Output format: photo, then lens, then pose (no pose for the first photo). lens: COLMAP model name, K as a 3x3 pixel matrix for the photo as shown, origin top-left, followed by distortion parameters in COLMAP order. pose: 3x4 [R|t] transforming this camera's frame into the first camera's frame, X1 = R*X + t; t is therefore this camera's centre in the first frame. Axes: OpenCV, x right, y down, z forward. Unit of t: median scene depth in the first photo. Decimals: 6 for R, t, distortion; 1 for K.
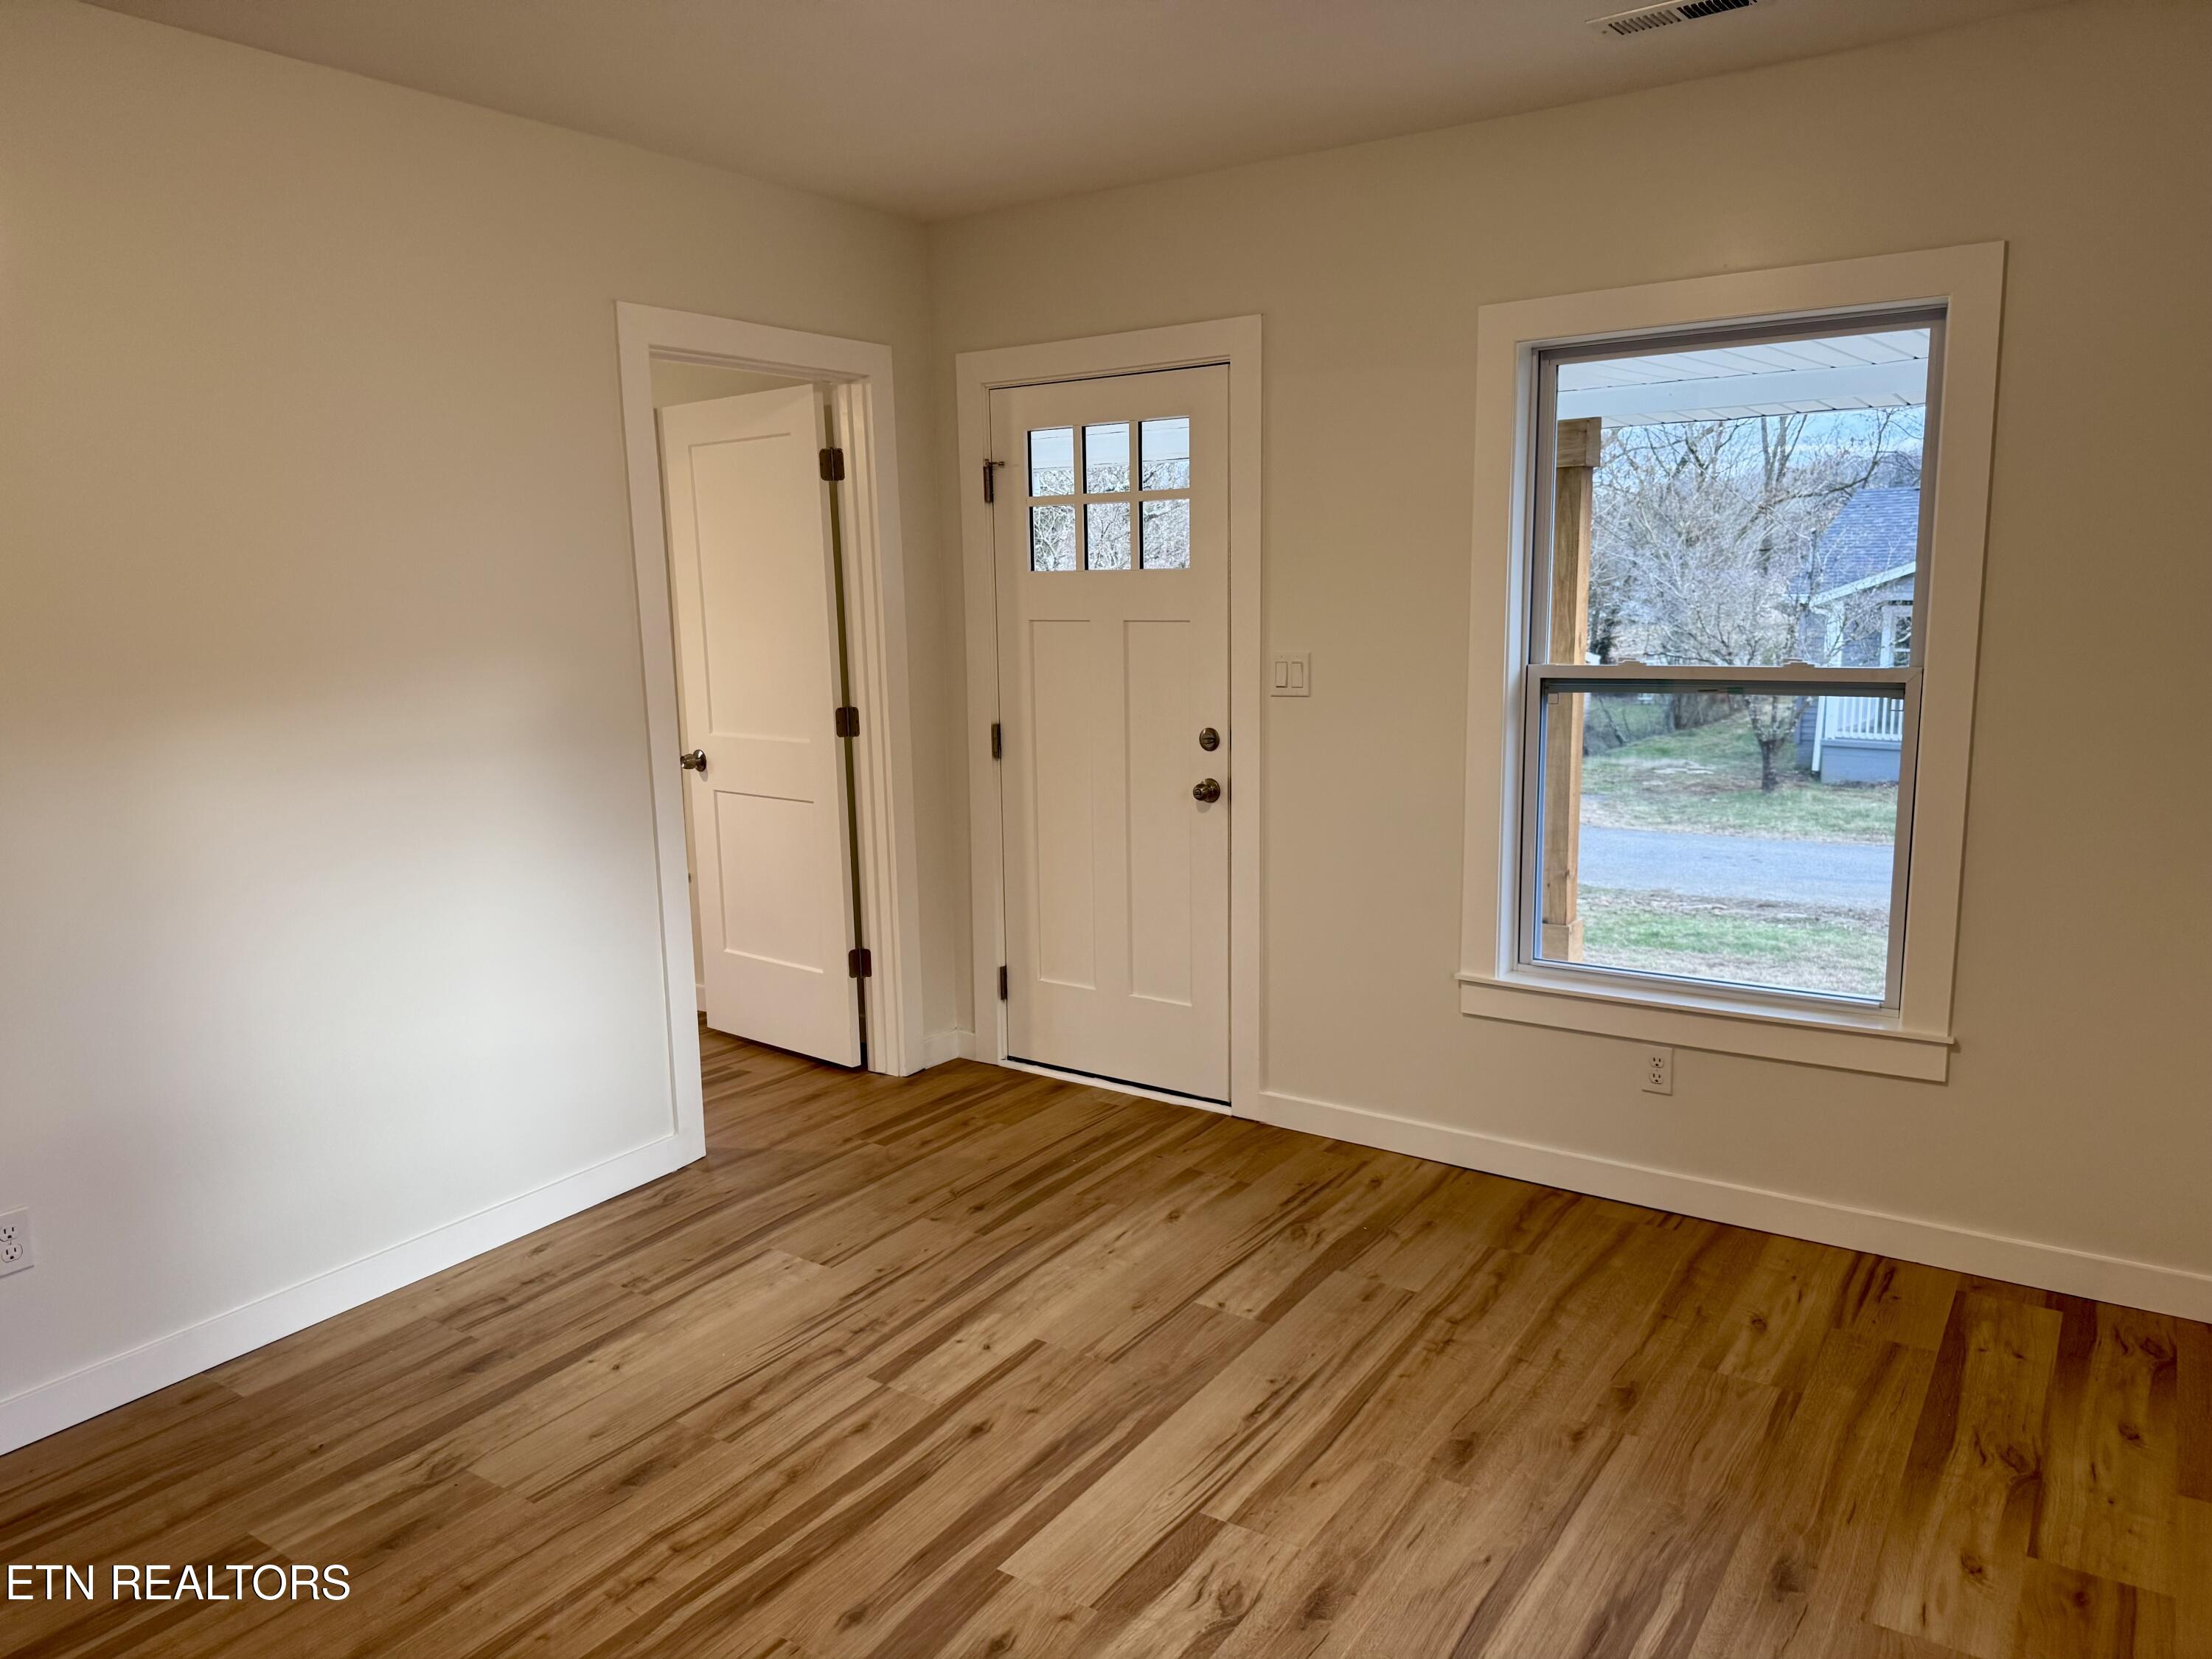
lens RADIAL K [[1558.9, 0, 1094.3], [0, 1558.9, 825.7], [0, 0, 1]] dist [0.066532, -0.072081]
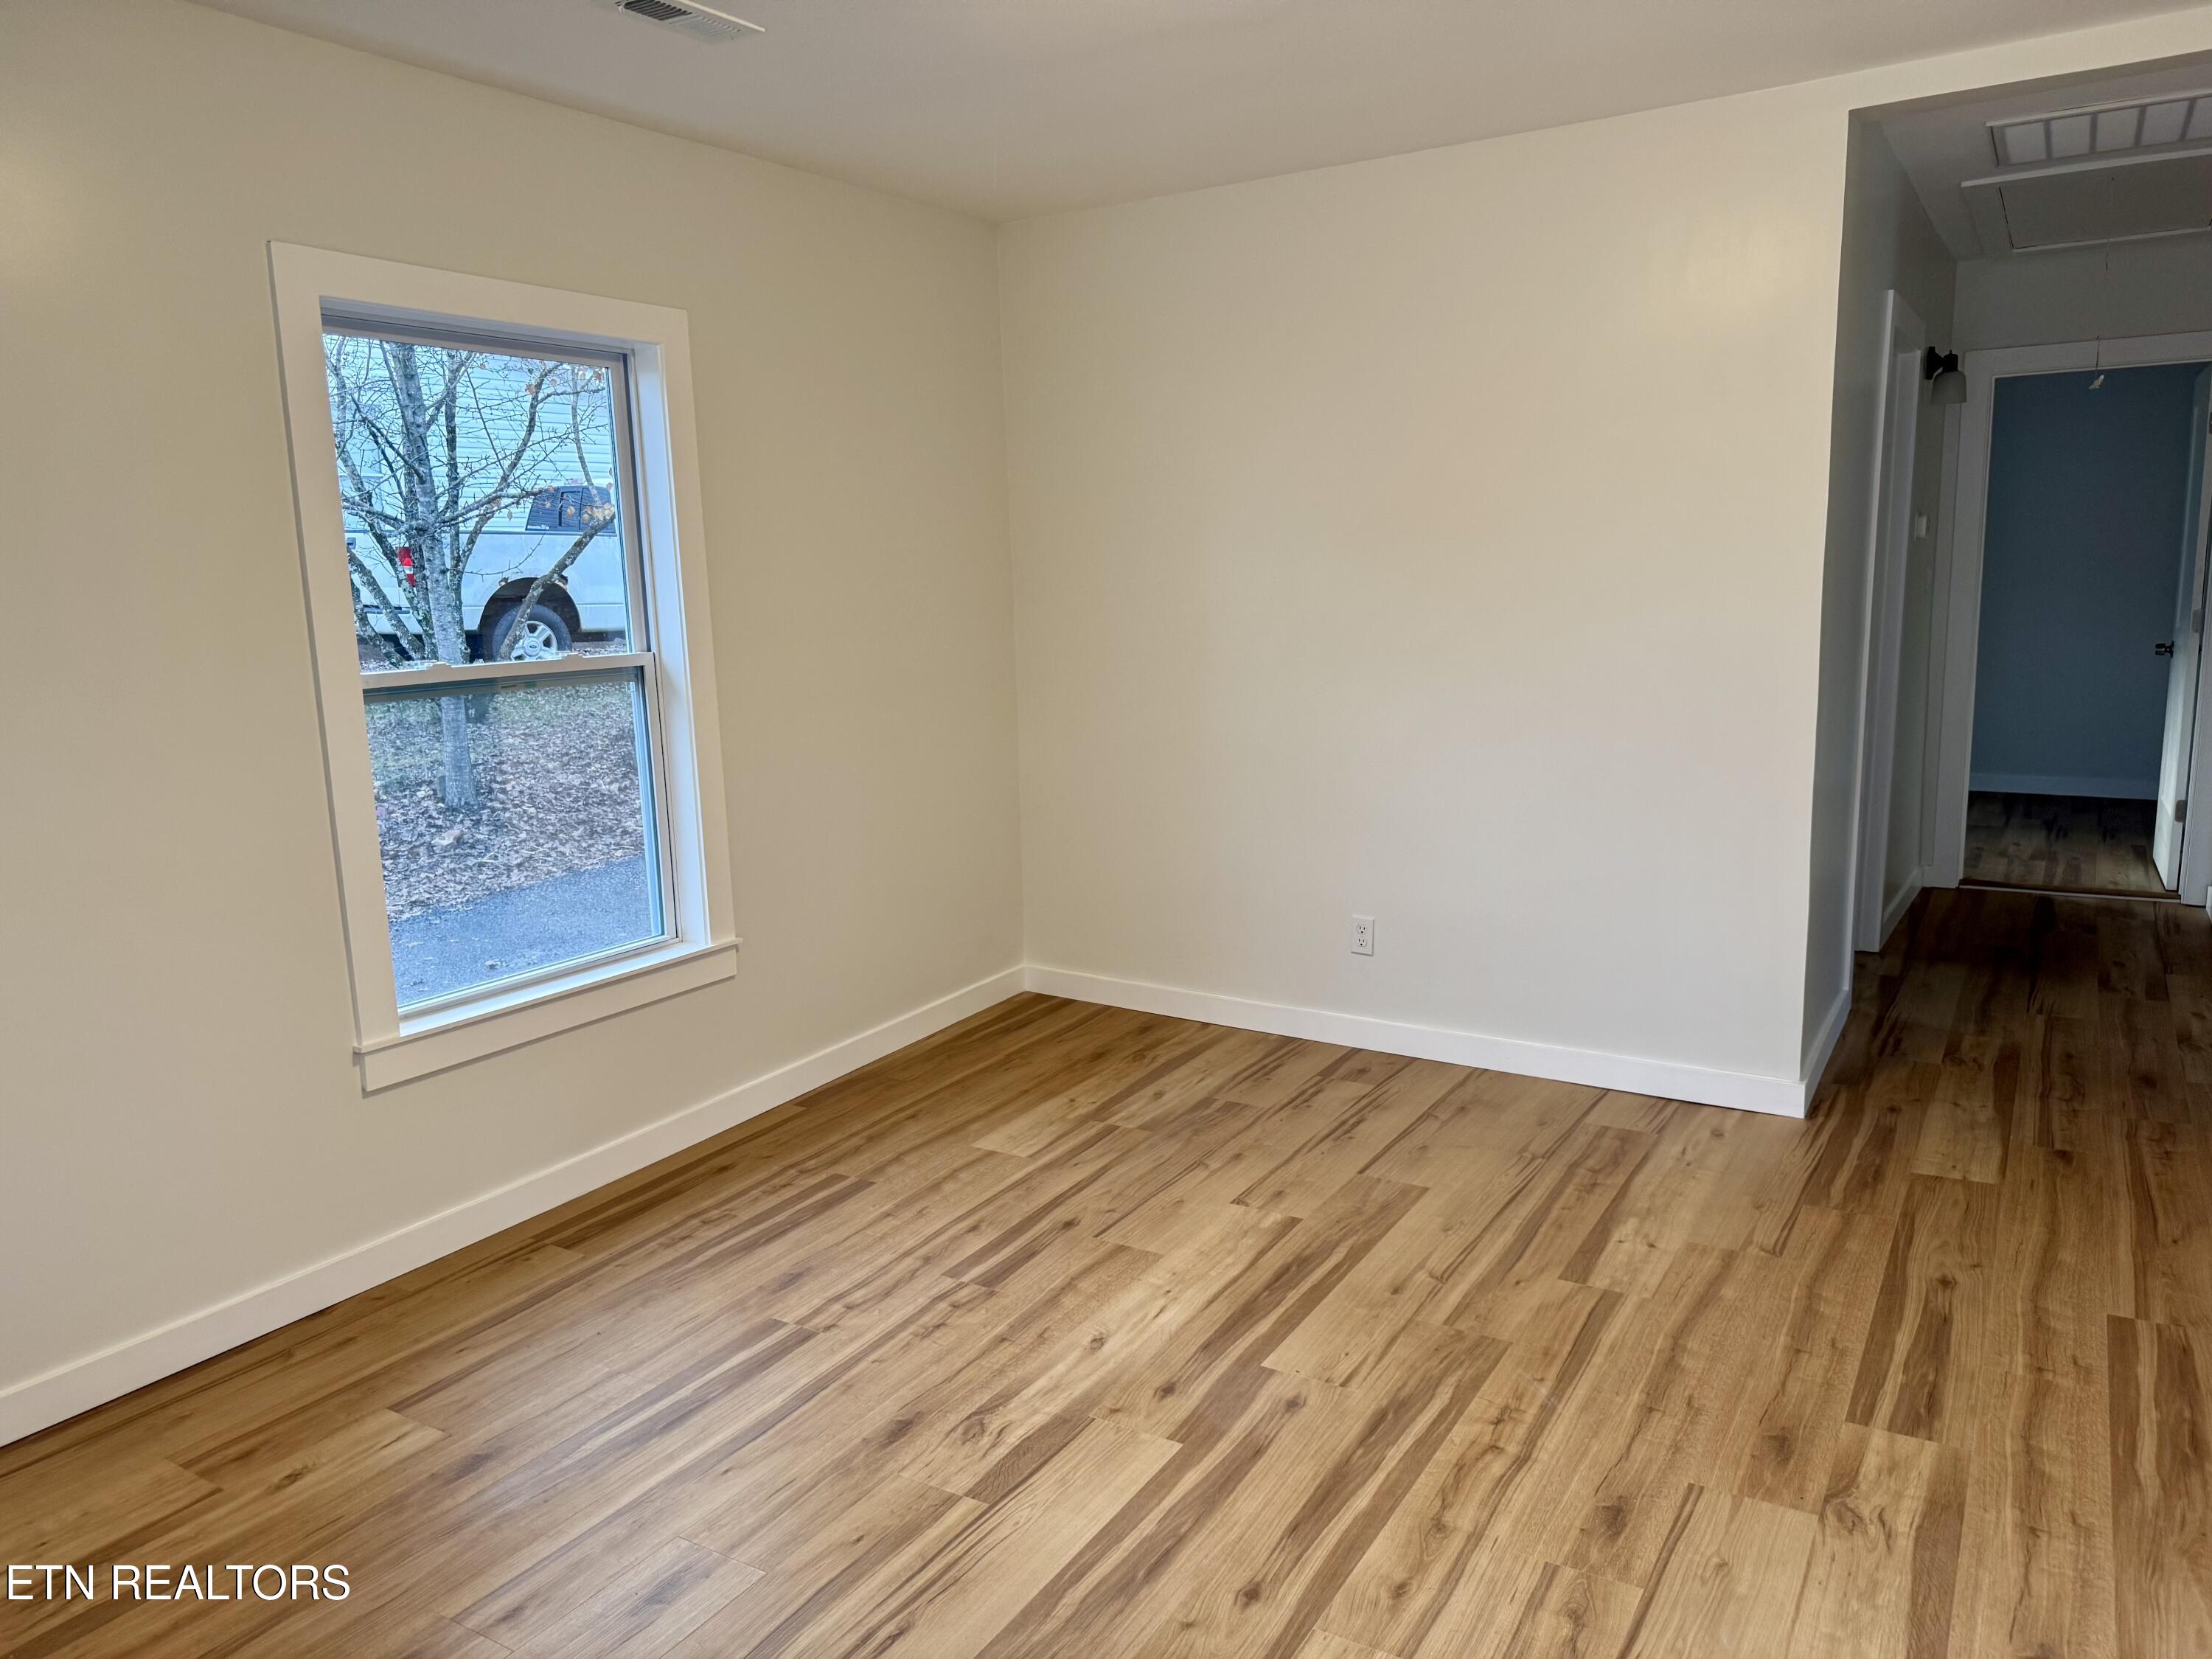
lens RADIAL K [[1558.9, 0, 1078.3], [0, 1558.9, 825.0], [0, 0, 1]] dist [0.066532, -0.072081]
pose [[-0.998226, 0.054672, -0.023566, 0.010497], [0.043892, 0.943265, 0.329128, -0.239491], [0.040223, 0.327510, -0.943991, 1.548216]]
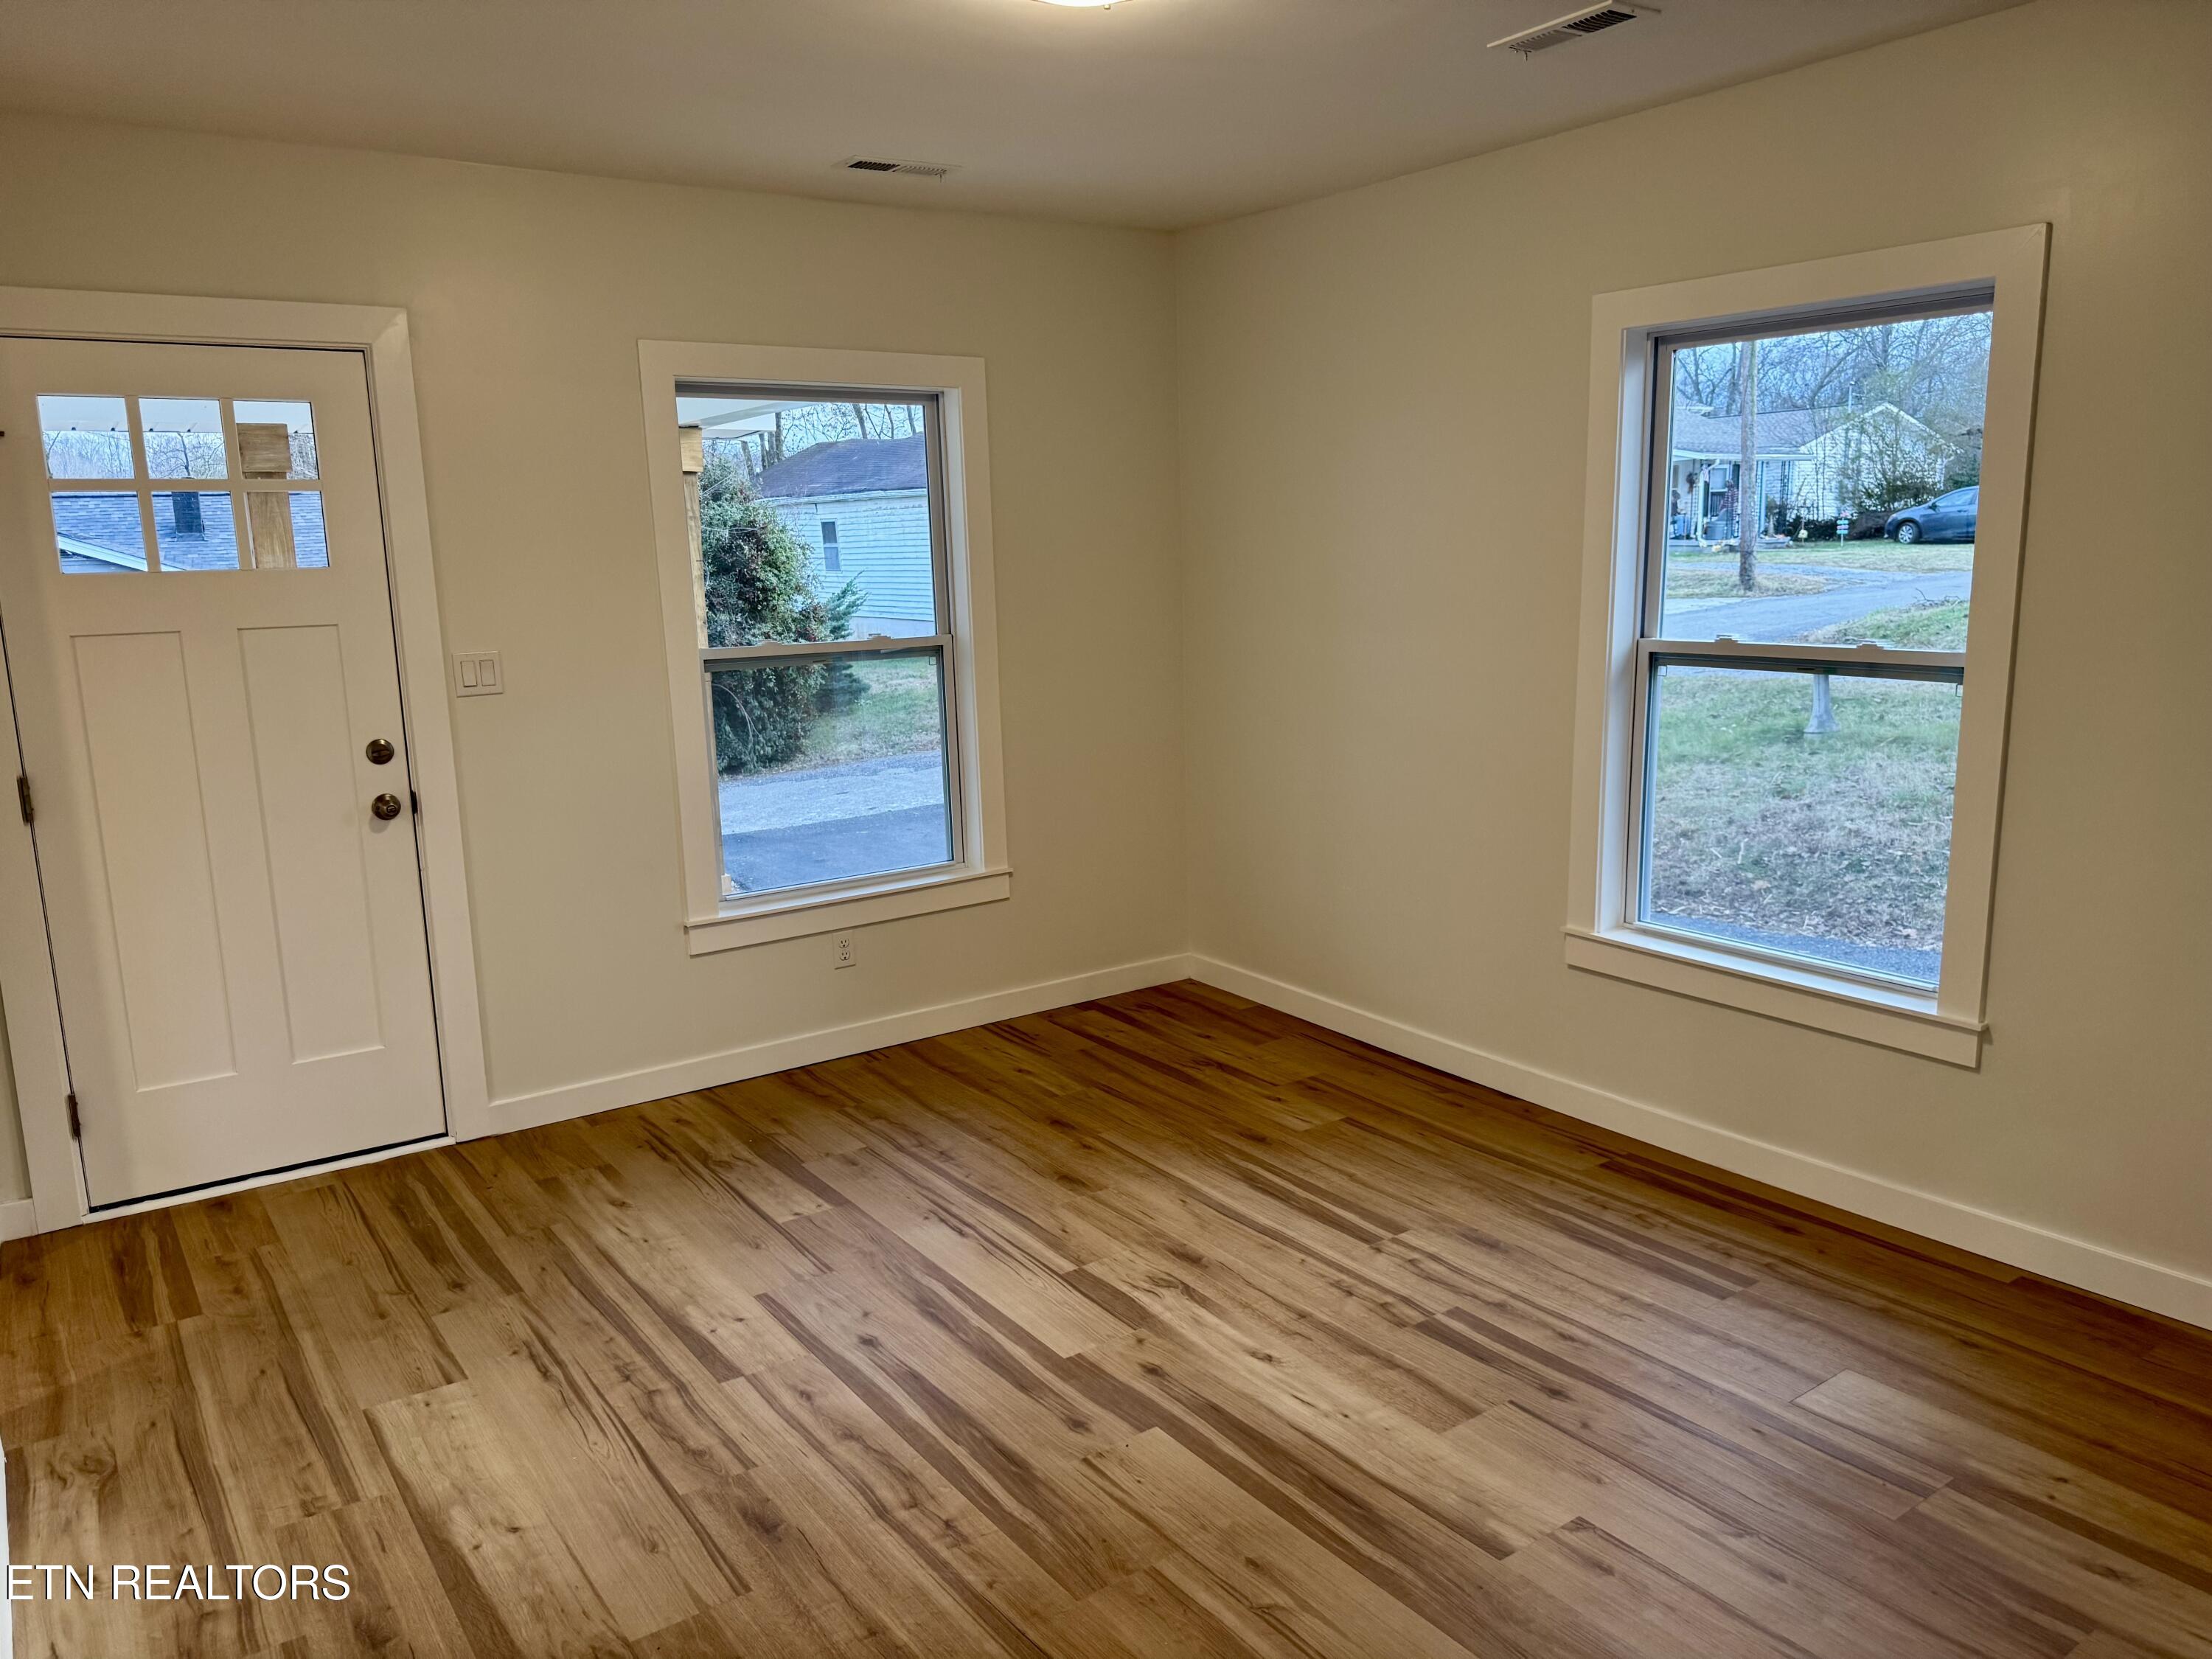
lens RADIAL K [[1558.9, 0, 1107.6], [0, 1558.9, 816.1], [0, 0, 1]] dist [0.066532, -0.072081]
pose [[0.351174, -0.148654, 0.924434, -0.924596], [0.171979, 0.980760, 0.092380, -0.043454], [-0.920380, 0.126542, 0.369982, 0.379175]]
